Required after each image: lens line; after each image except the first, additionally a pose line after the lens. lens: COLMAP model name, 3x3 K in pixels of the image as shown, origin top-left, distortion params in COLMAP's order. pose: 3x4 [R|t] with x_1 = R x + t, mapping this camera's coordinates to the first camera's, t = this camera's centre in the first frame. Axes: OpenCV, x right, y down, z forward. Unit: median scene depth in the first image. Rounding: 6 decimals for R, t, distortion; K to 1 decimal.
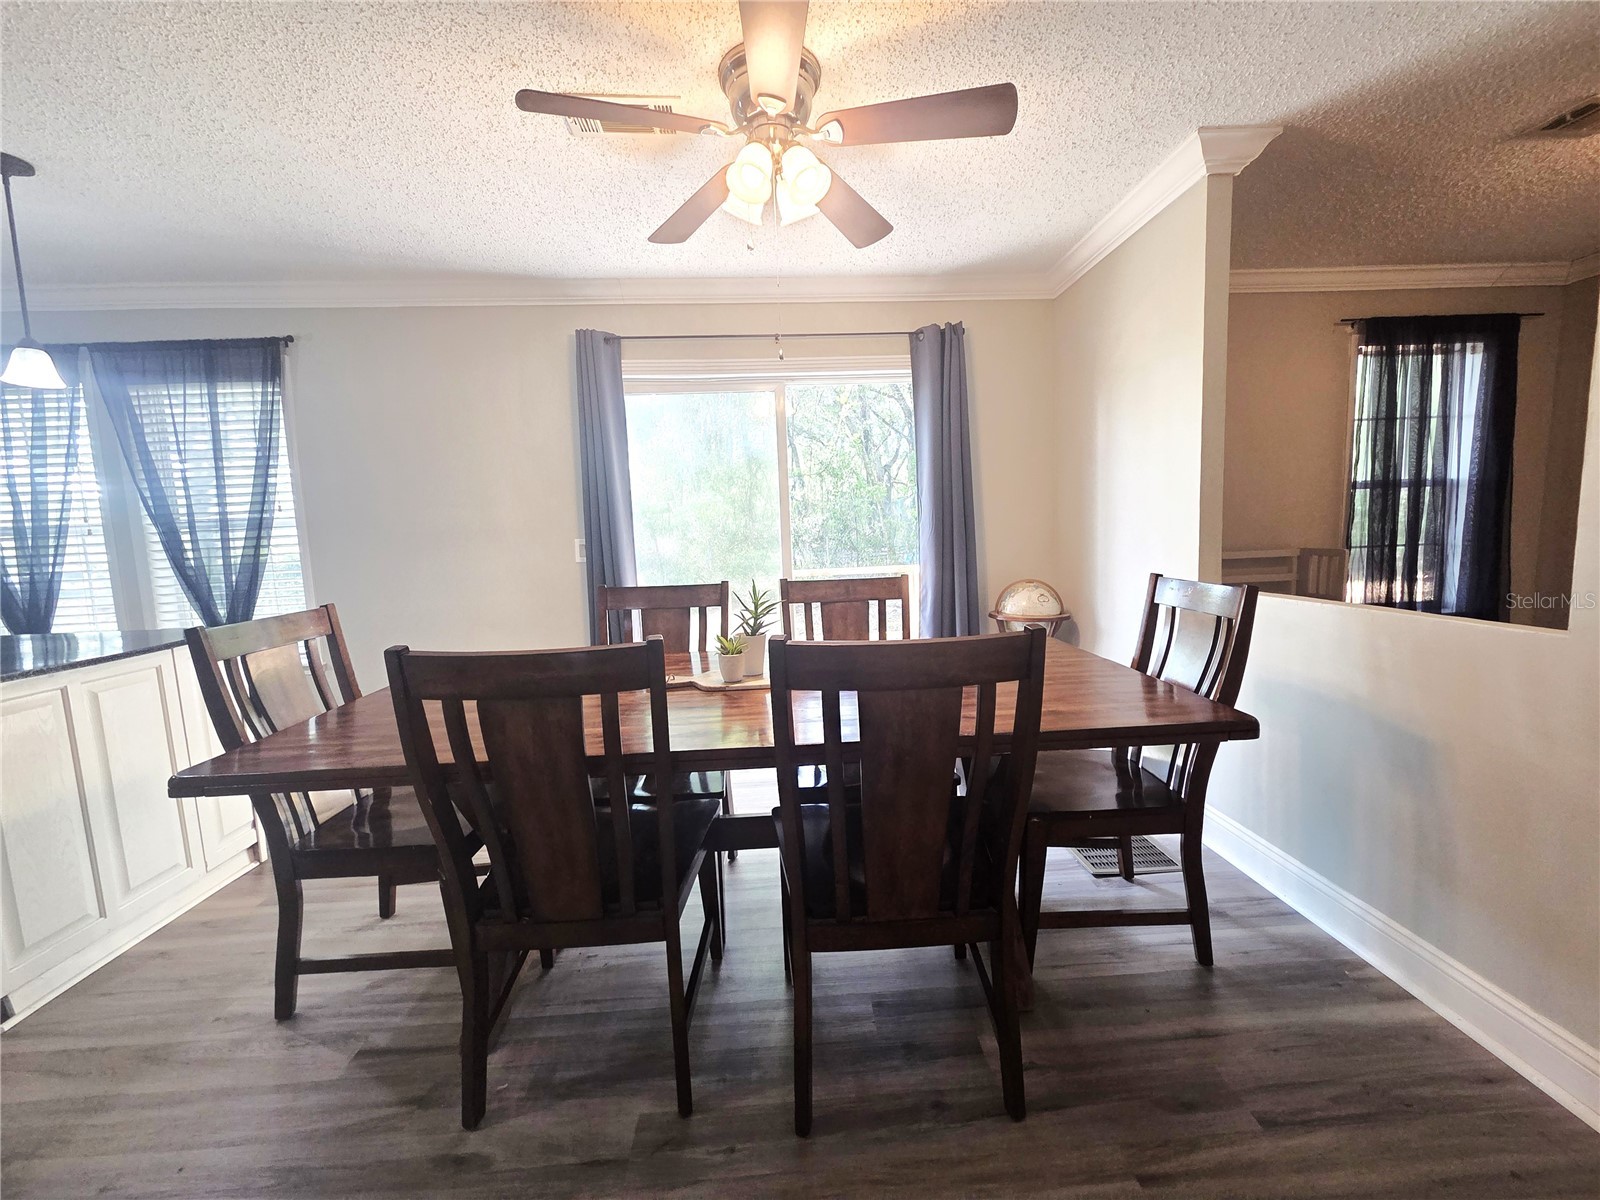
lens RADIAL K [[651.1, 0, 809.4], [0, 651.1, 597.0], [0, 0, 1]] dist [0.003768, 0.000574]
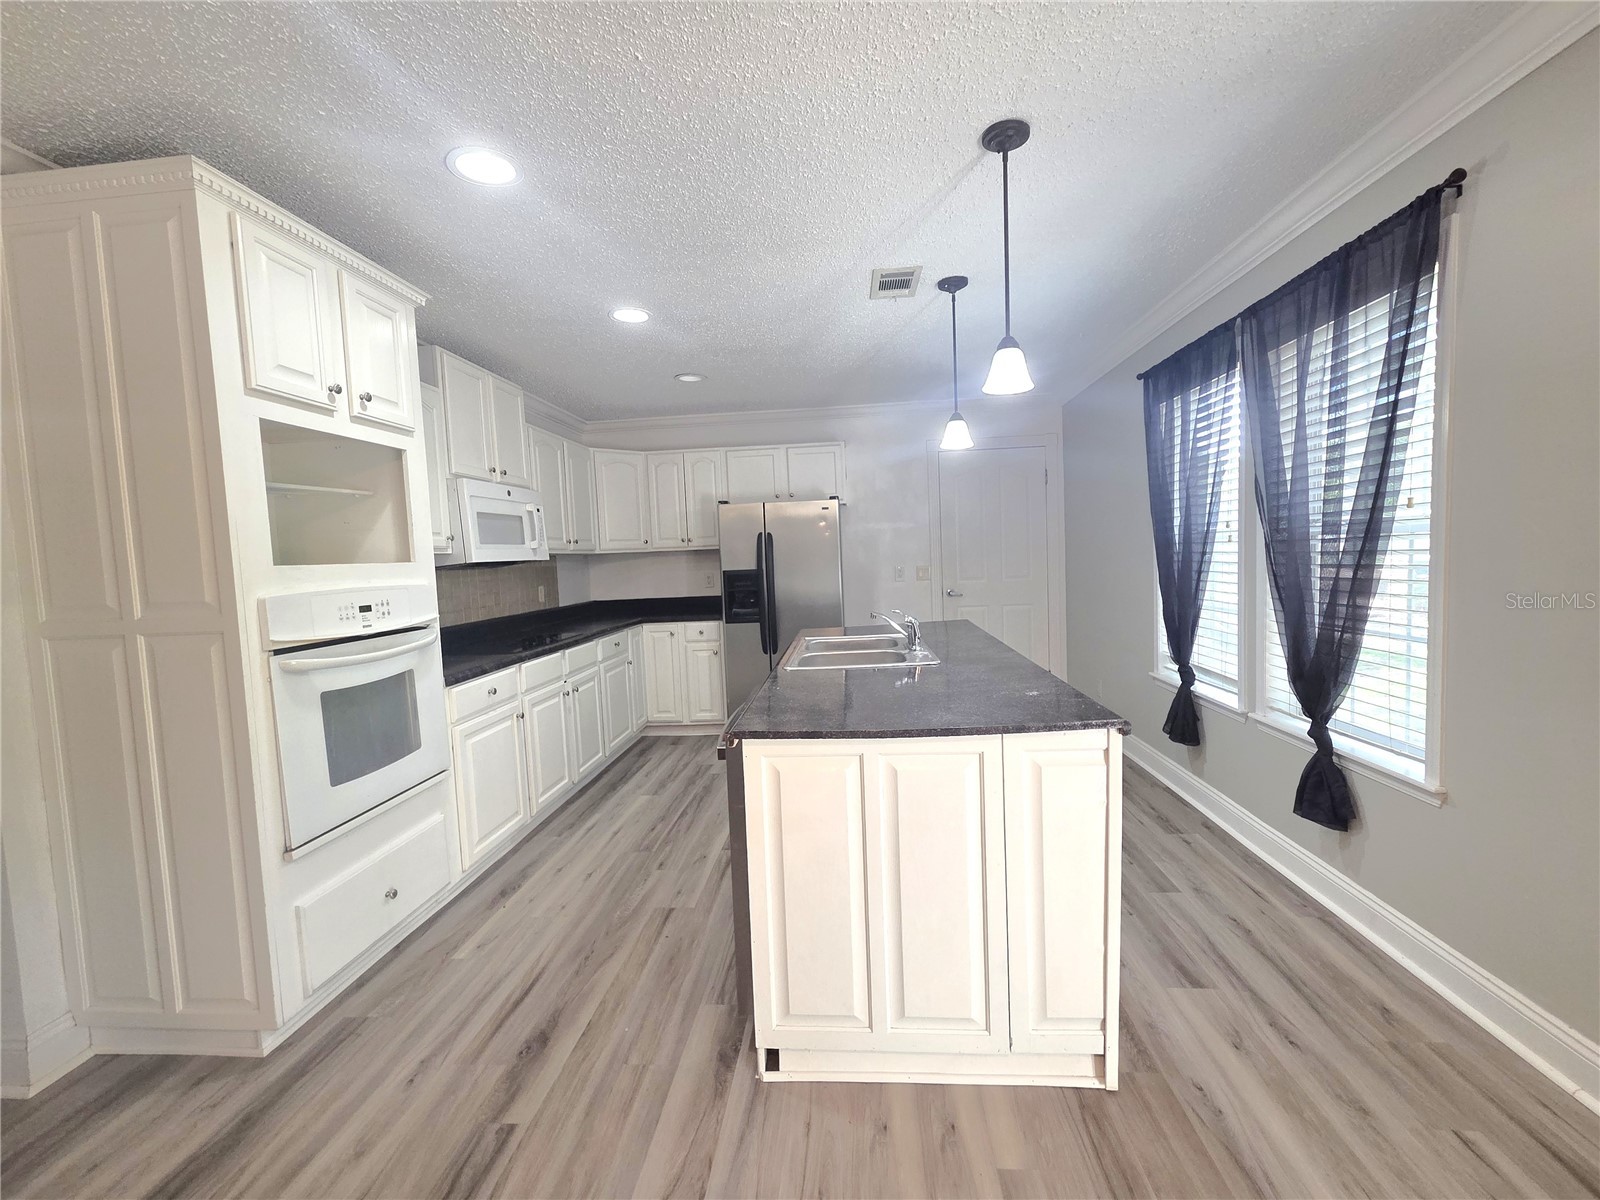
lens RADIAL K [[651.1, 0, 808.9], [0, 651.1, 595.3], [0, 0, 1]] dist [0.003768, 0.000574]
pose [[-0.123251, 0.105527, -0.986749, -0.276515], [-0.063568, 0.991448, 0.113970, -0.141131], [0.990337, 0.076773, -0.115489, 0.894209]]
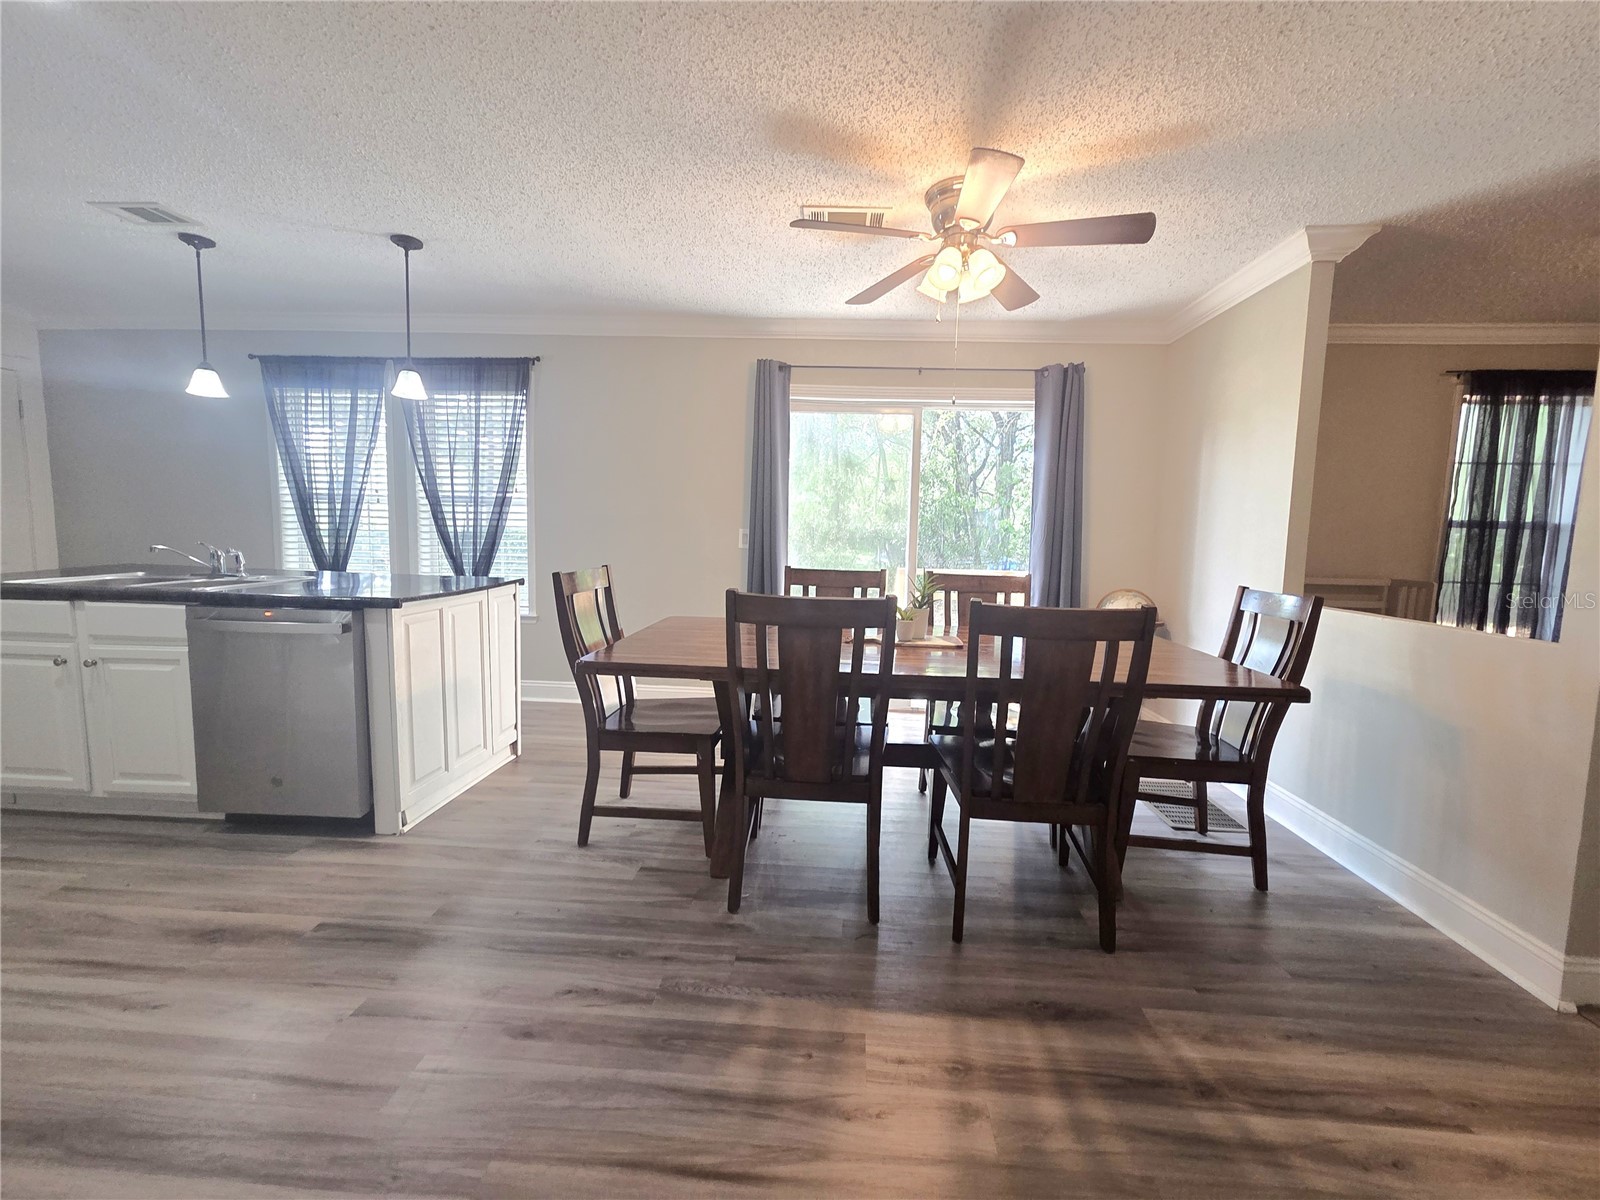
lens RADIAL K [[651.1, 0, 812.2], [0, 651.1, 592.2], [0, 0, 1]] dist [0.003768, 0.000574]
pose [[0.991571, 0.072548, -0.107348, -0.145492], [-0.073627, 0.997267, -0.006110, 0.043389], [0.106611, 0.013962, 0.994203, -0.316306]]
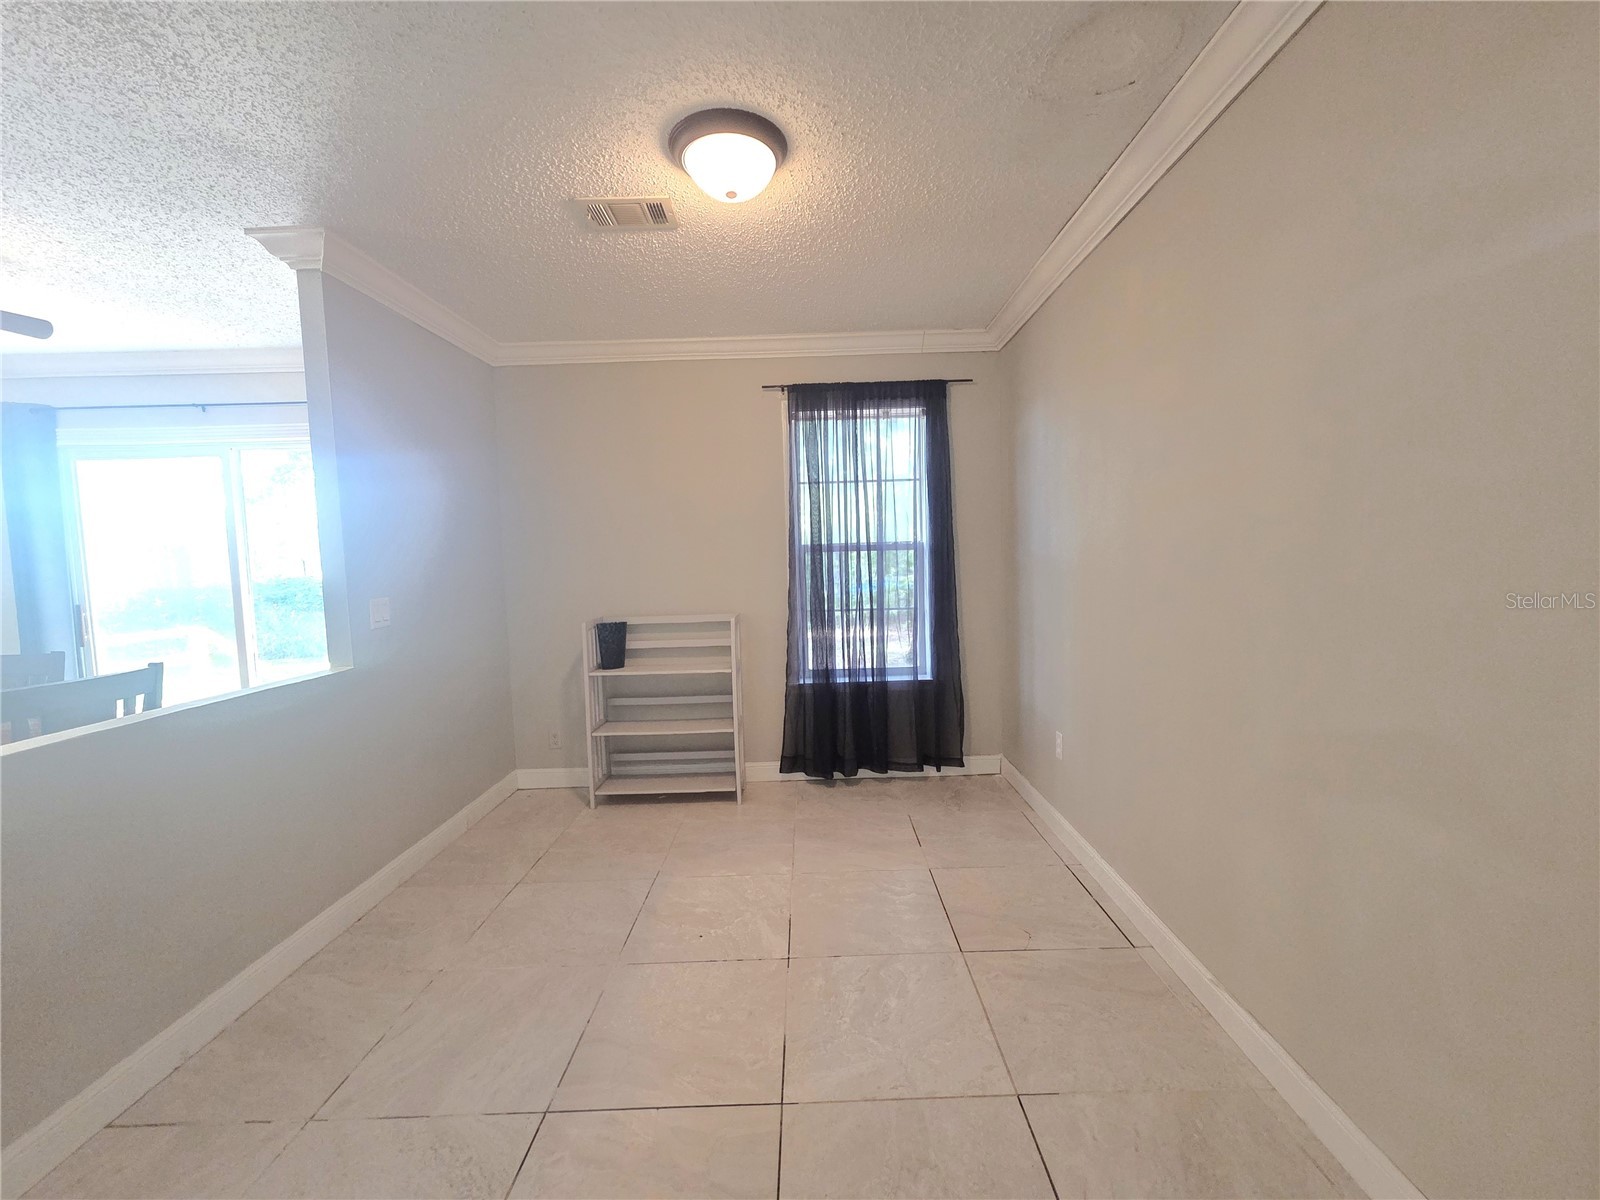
lens RADIAL K [[651.1, 0, 804.0], [0, 651.1, 599.4], [0, 0, 1]] dist [0.003768, 0.000574]
pose [[0.998443, 0.009648, -0.054939, 1.598495], [-0.013152, 0.997877, -0.063781, -0.057048], [0.054207, 0.064404, 0.996451, 0.041344]]
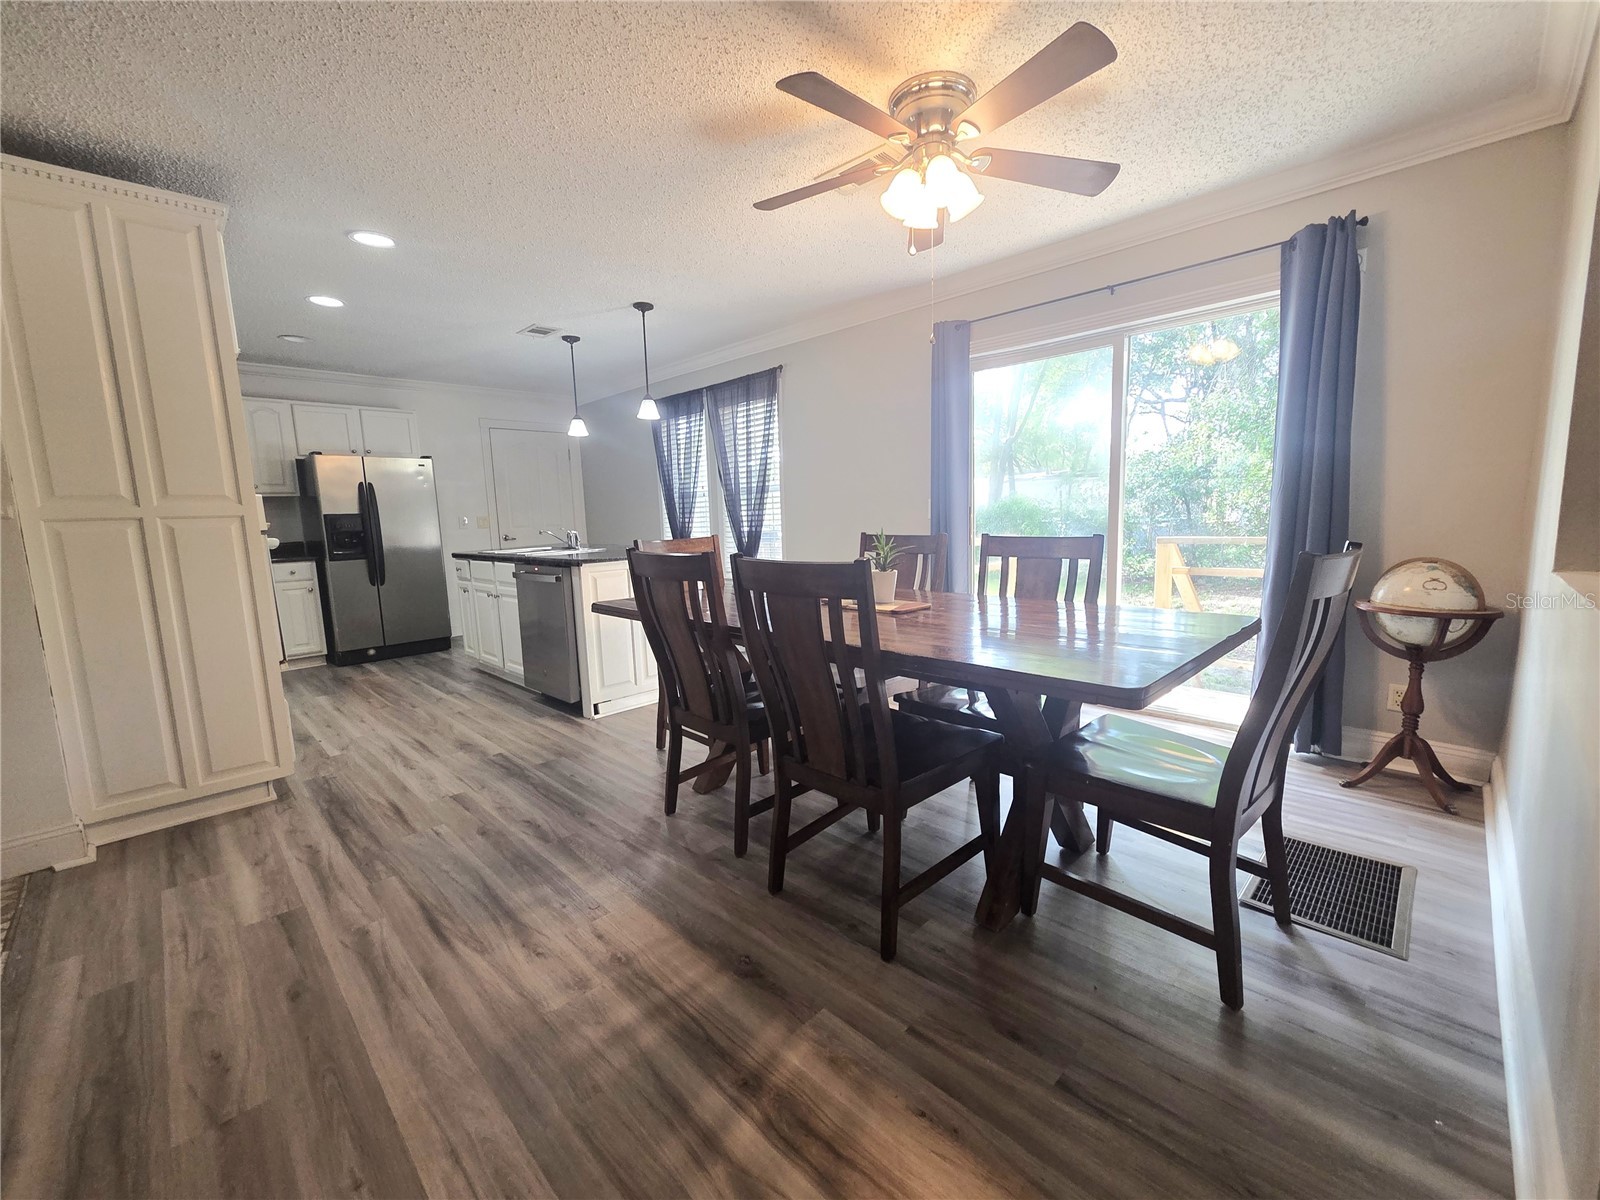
lens RADIAL K [[651.1, 0, 812.4], [0, 651.1, 596.2], [0, 0, 1]] dist [0.003768, 0.000574]
pose [[0.674691, 0.110807, -0.729735, 0.664245], [-0.074417, 0.993841, 0.082106, 0.010851], [0.734339, -0.001091, 0.678782, 0.033784]]
